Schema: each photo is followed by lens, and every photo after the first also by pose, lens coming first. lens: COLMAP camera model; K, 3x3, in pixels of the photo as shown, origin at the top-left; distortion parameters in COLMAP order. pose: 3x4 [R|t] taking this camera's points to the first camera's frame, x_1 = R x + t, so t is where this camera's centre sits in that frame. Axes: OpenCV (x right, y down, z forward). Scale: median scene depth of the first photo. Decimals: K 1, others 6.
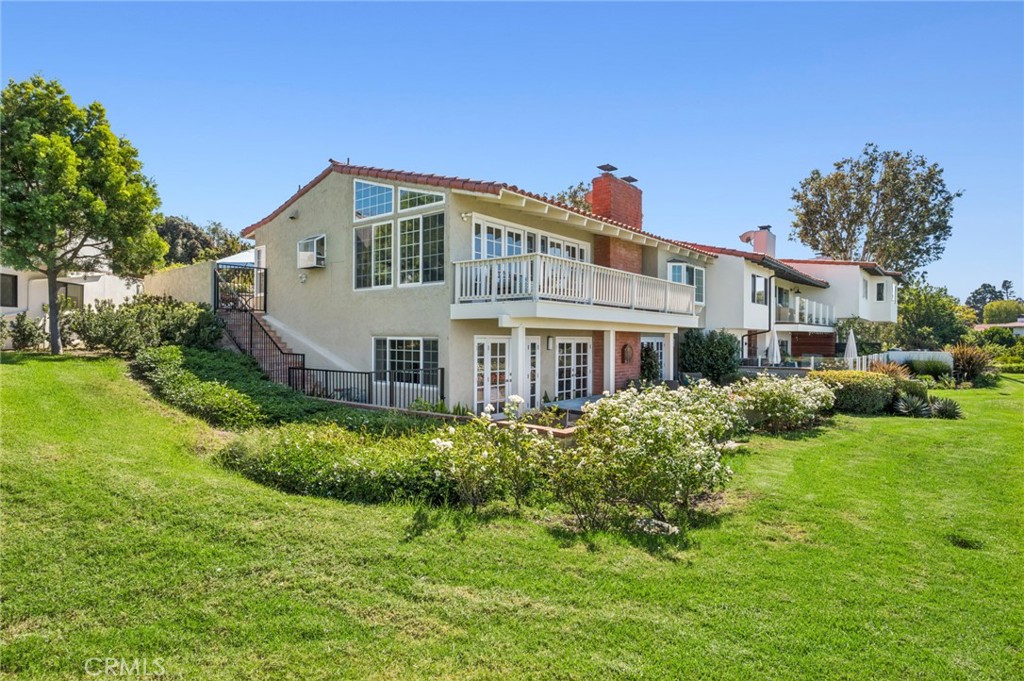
lens RADIAL K [[563.0, 0, 512.4], [0, 563.0, 339.0], [0, 0, 1]] dist [-0.001397, -0.000030]
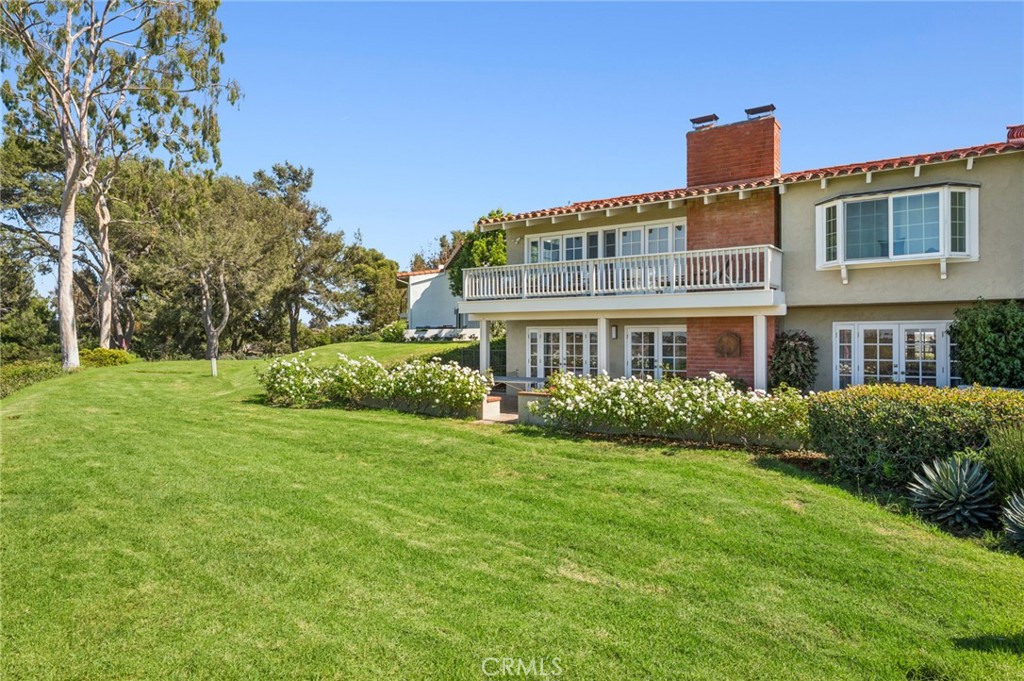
lens RADIAL K [[616.7, 0, 512.5], [0, 616.7, 339.4], [0, 0, 1]] dist [0.001740, 0.000064]
pose [[0.080302, 0.003684, -0.996764, 1.217694], [0.006841, 0.999968, 0.004247, 0.013948], [0.996747, -0.007160, 0.080274, 0.739892]]
